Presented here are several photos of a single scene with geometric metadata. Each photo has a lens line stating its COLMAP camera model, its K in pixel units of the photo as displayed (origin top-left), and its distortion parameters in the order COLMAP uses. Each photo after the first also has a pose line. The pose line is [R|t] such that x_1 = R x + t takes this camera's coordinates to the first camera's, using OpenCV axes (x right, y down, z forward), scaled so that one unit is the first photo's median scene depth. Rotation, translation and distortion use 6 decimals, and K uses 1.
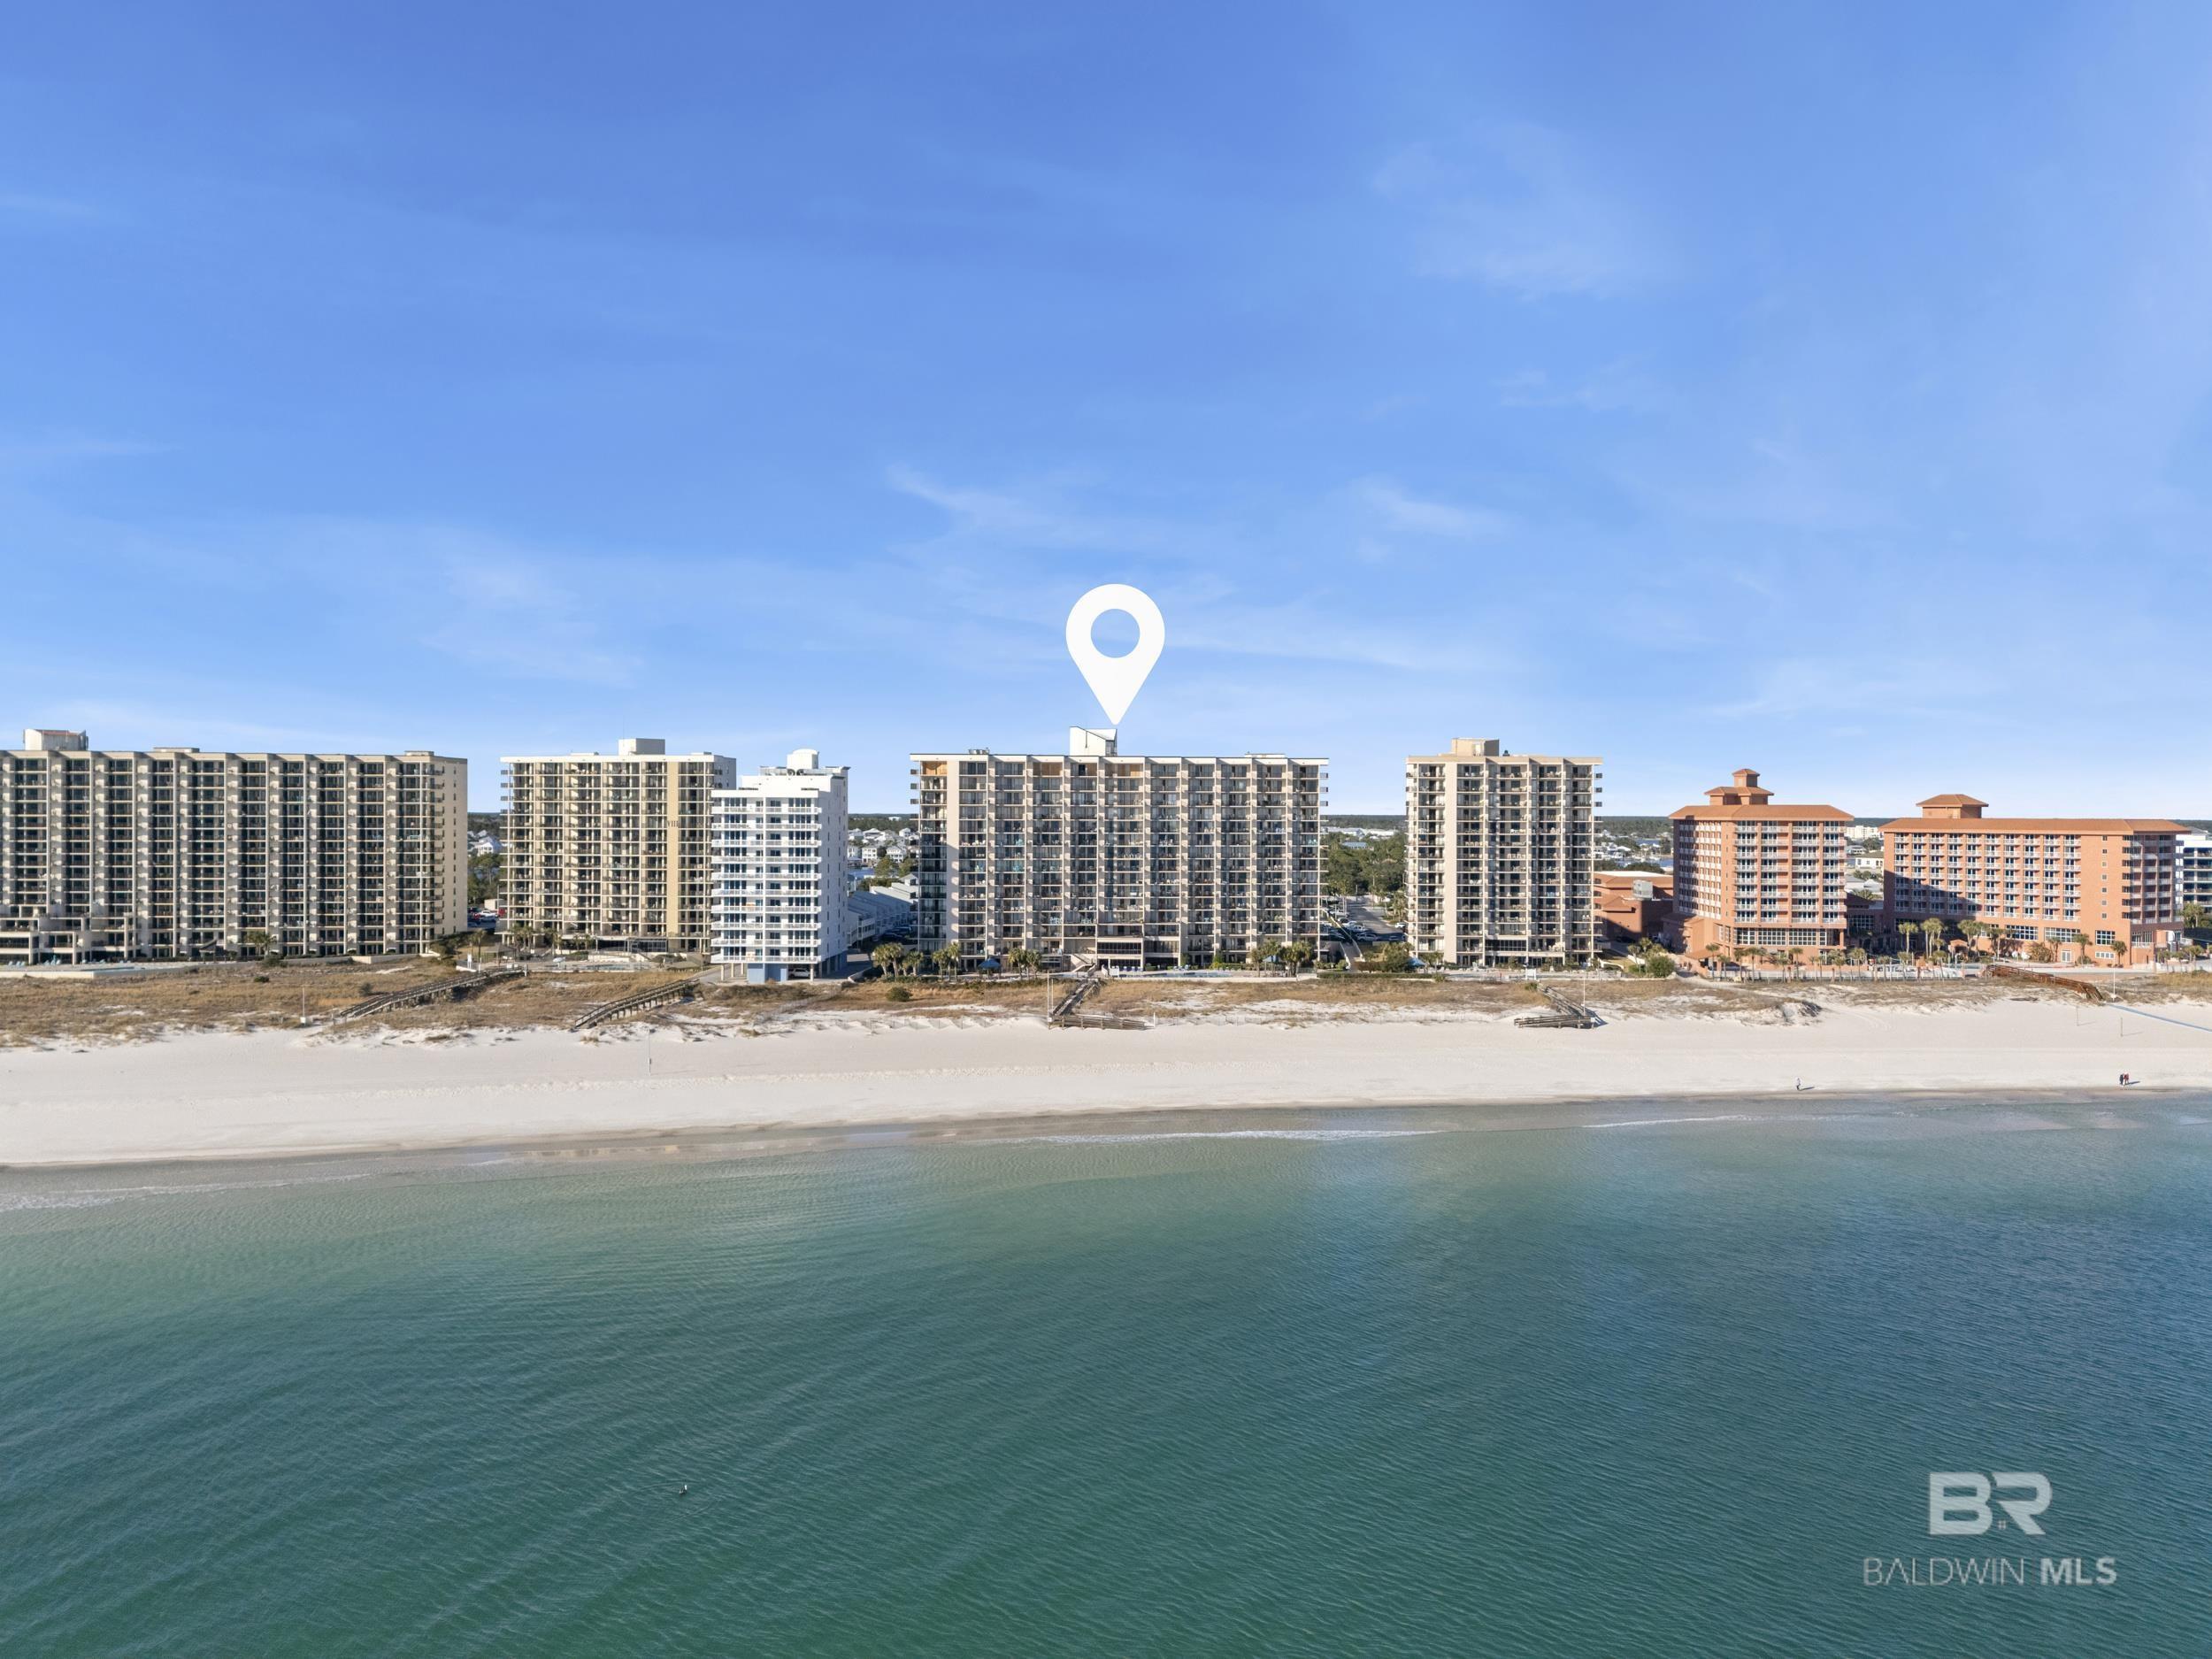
lens RADIAL K [[1643.7, 0, 1106.0], [0, 1643.7, 829.5], [0, 0, 1]] dist [0.033845, -0.007757]
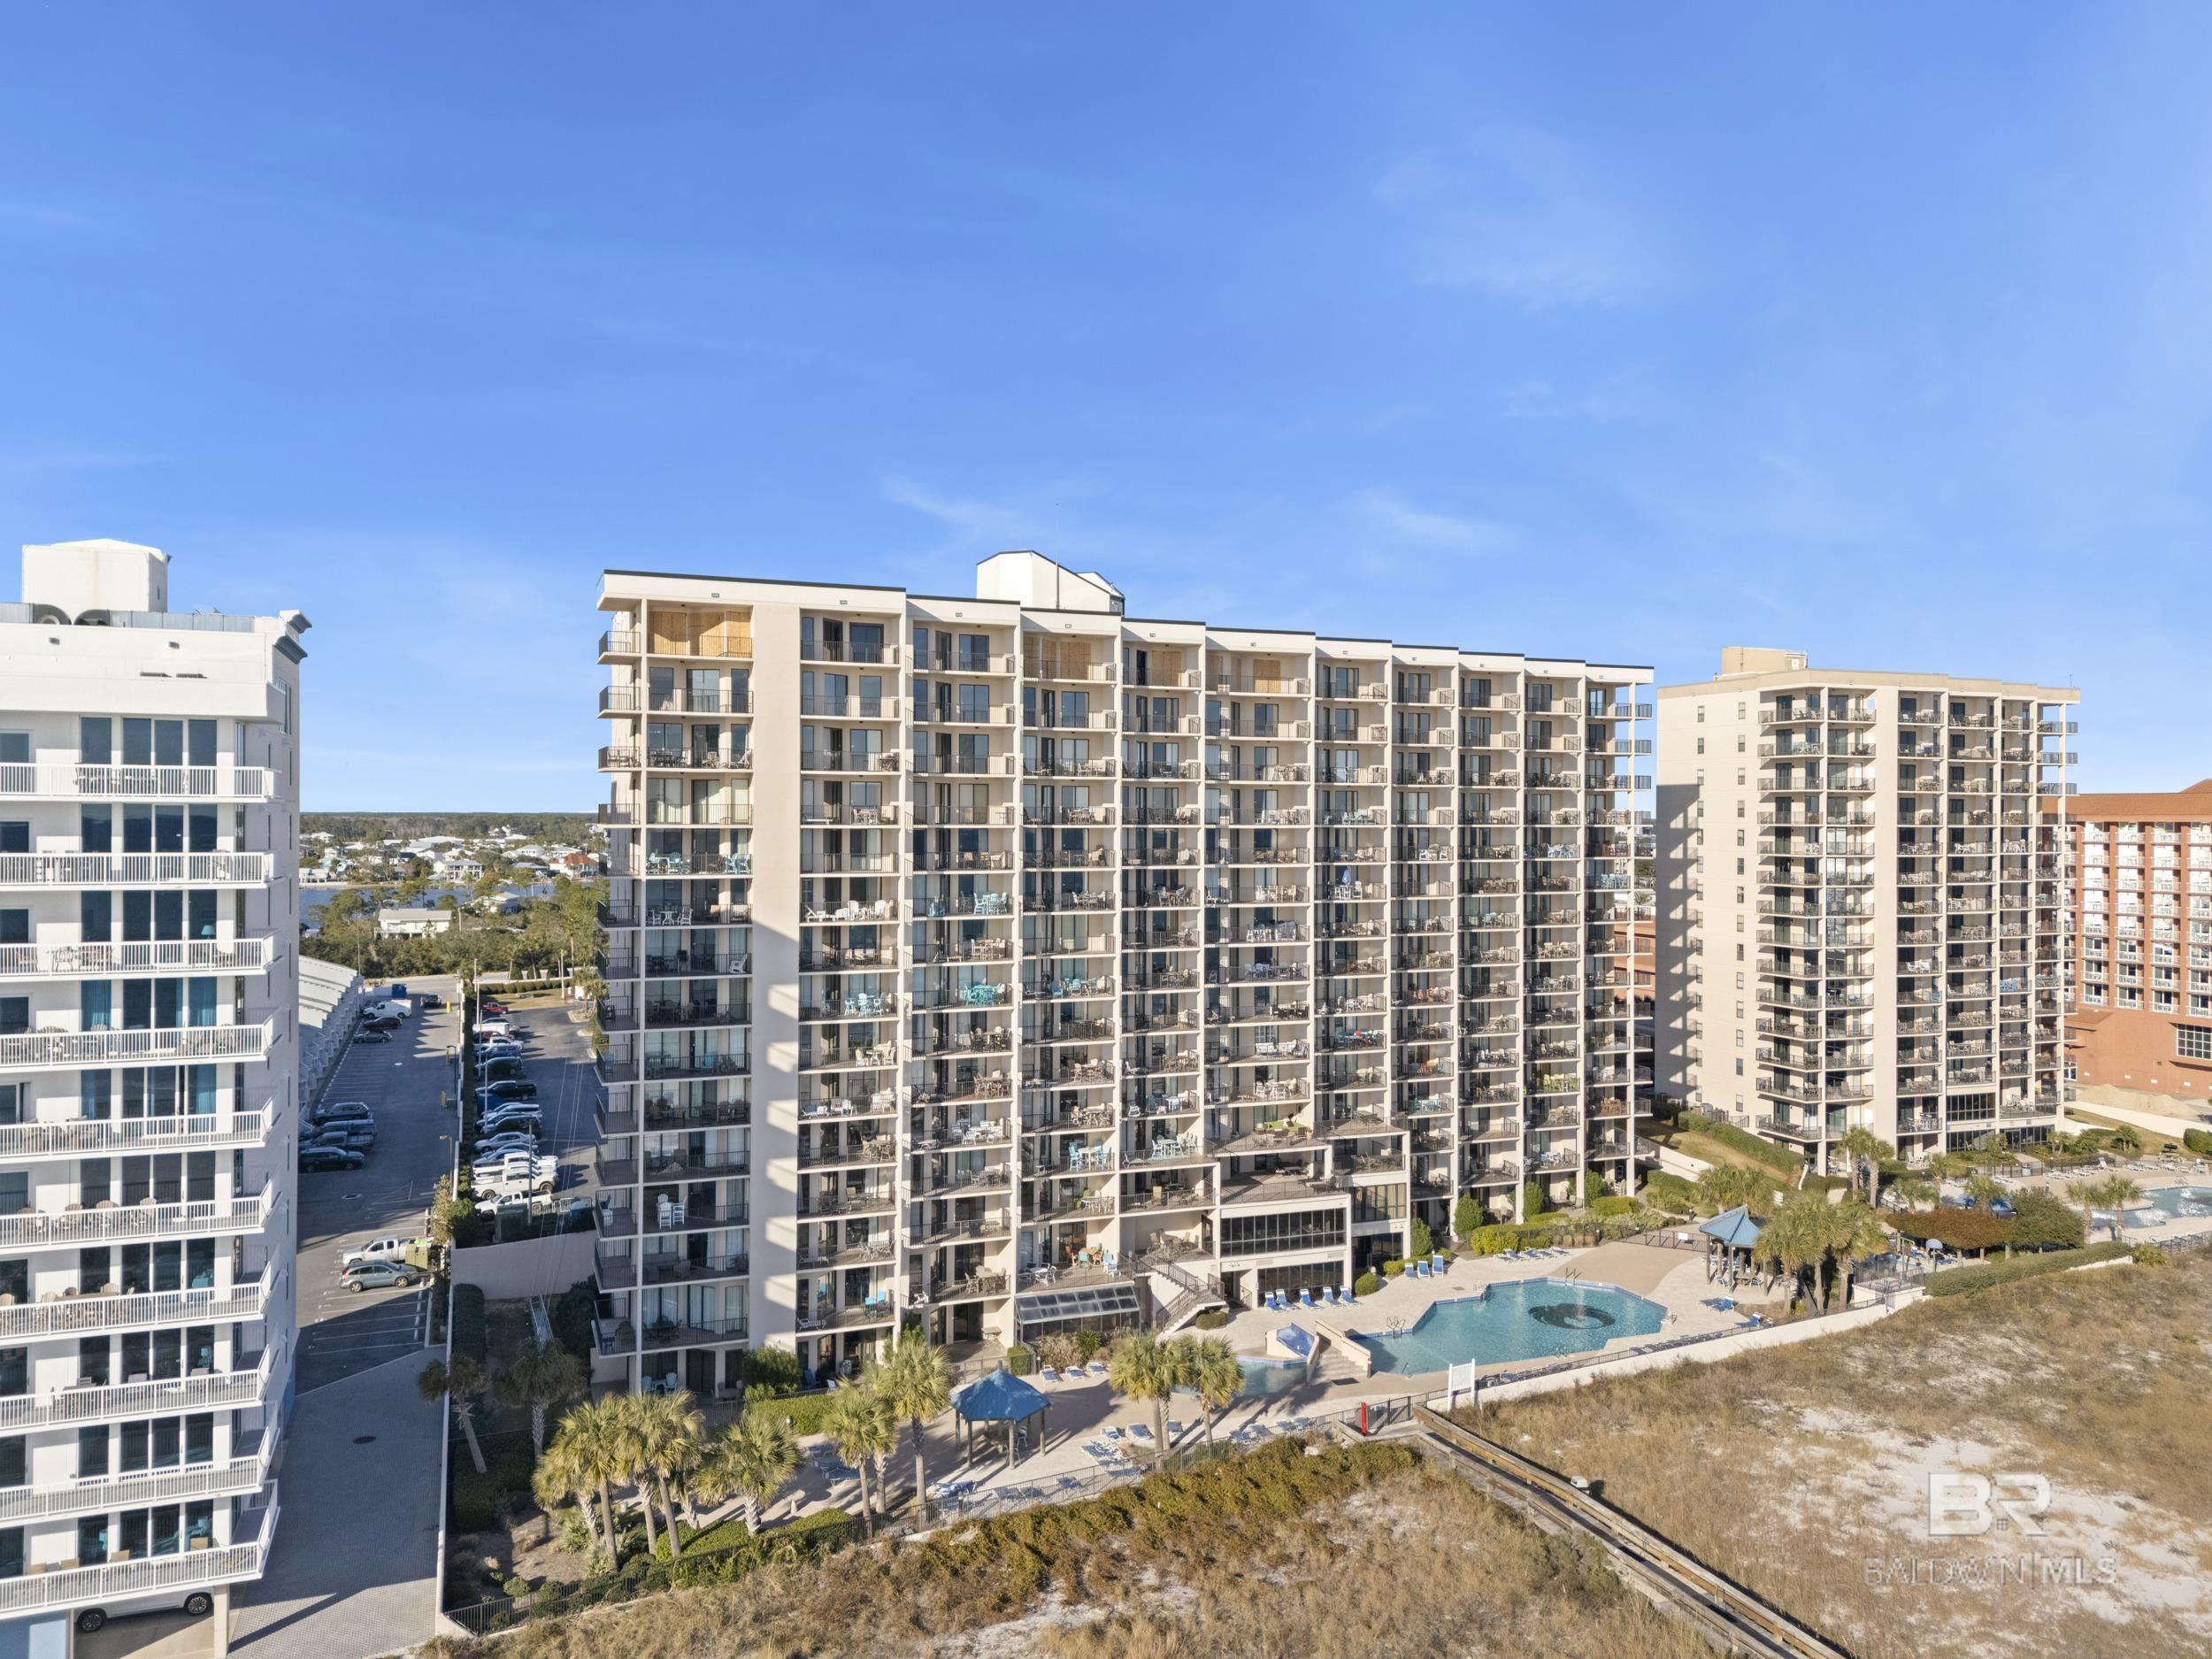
lens RADIAL K [[1643.7, 0, 1106.0], [0, 1643.7, 829.5], [0, 0, 1]] dist [0.033845, -0.007757]
pose [[0.902633, -0.003955, 0.430392, -0.156385], [0.002383, 0.999988, 0.004192, -0.006371], [-0.430404, -0.002758, 0.902632, 0.722486]]
